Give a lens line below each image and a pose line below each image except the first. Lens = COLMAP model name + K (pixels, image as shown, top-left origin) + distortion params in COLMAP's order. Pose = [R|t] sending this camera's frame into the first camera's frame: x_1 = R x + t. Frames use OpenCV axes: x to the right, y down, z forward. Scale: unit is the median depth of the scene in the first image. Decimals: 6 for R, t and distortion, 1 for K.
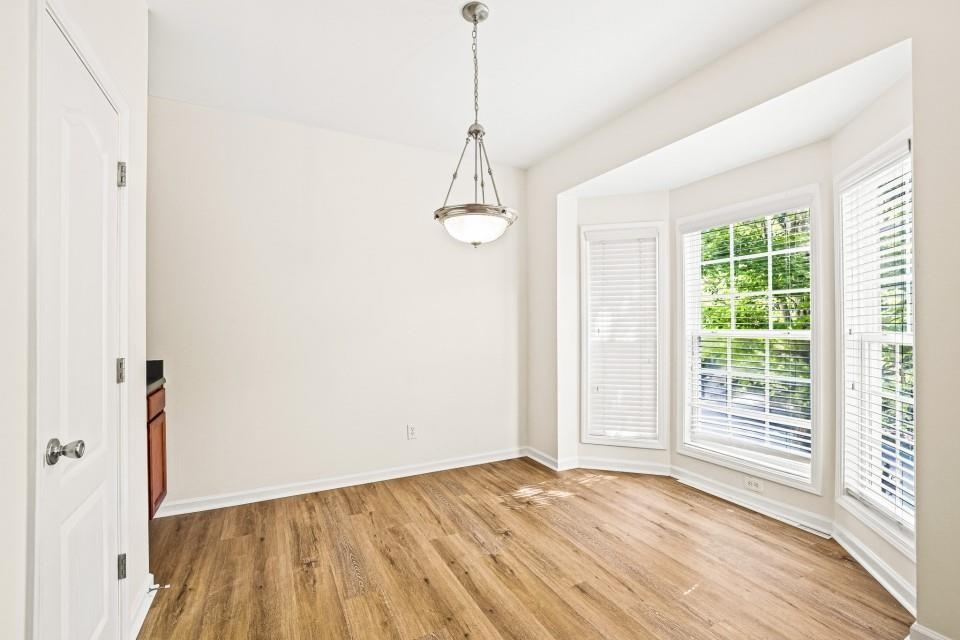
lens RADIAL K [[418.9, 0, 471.9], [0, 418.9, 322.1], [0, 0, 1]] dist [-0.022417, 0.004897]
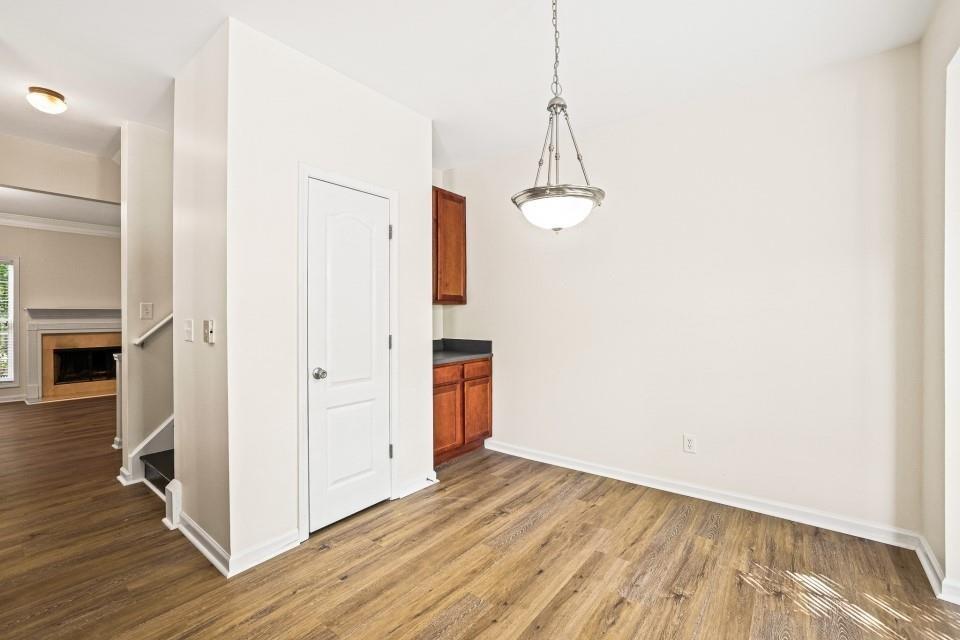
lens RADIAL K [[418.9, 0, 471.5], [0, 418.9, 315.2], [0, 0, 1]] dist [-0.022417, 0.004897]
pose [[0.428396, 0.002449, -0.903588, 0.569564], [0.000932, 0.999995, 0.003152, -0.001846], [0.903590, -0.002192, 0.428392, 0.329577]]
